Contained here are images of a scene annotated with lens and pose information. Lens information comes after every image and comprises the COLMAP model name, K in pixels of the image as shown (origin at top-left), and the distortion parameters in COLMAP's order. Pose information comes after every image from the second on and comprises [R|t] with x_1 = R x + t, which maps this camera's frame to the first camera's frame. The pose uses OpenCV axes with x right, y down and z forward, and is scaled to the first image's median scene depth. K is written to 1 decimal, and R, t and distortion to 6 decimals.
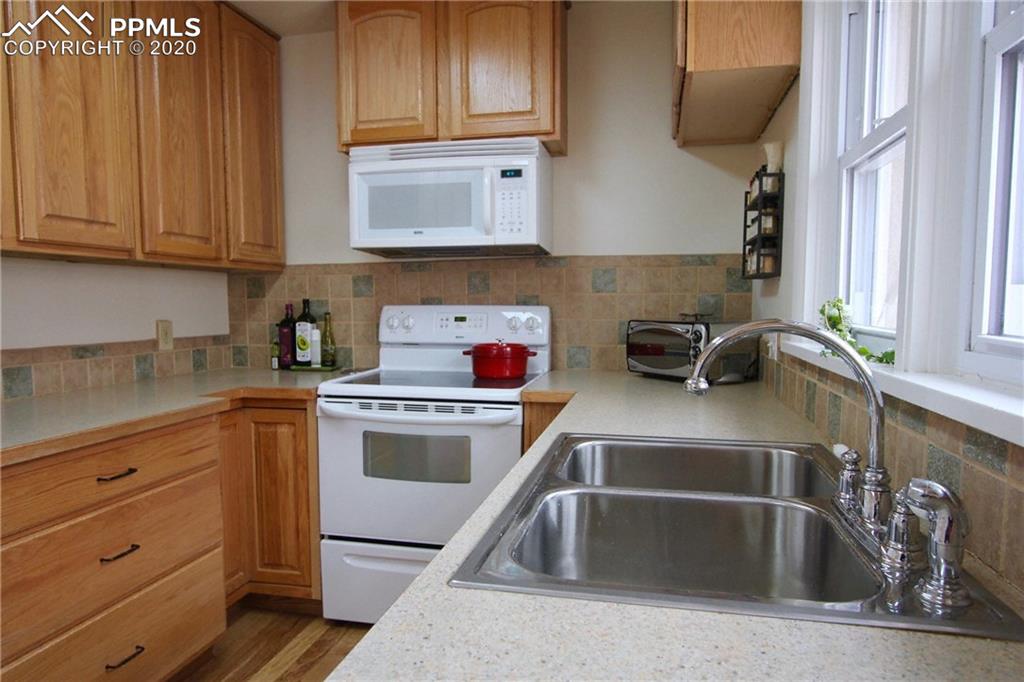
lens RADIAL K [[645.9, 0, 512.0], [0, 645.9, 341.0], [0, 0, 1]] dist [-0.030700, 0.000981]
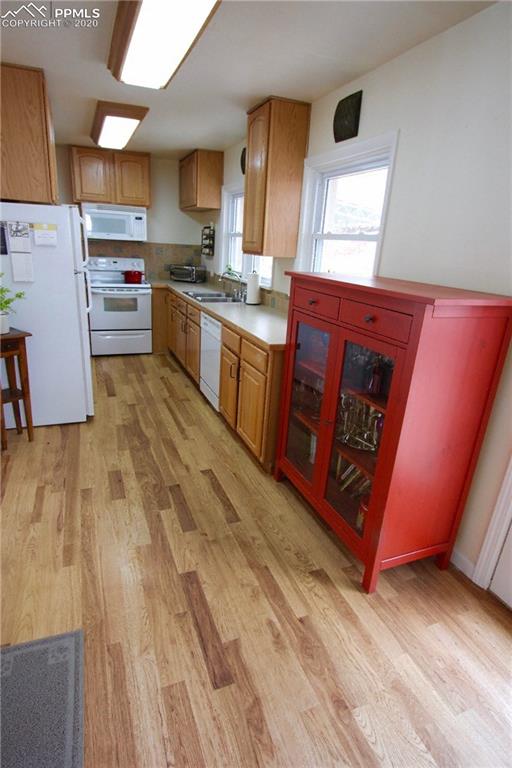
lens RADIAL K [[411.3, 0, 256.0], [0, 411.3, 384.0], [0, 0, 1]] dist [0.000058, 0.000016]
pose [[0.814981, -0.144118, 0.561281, -0.805021], [-0.018372, 0.961668, 0.273601, -0.027808], [-0.579196, -0.233292, 0.781093, -1.188006]]
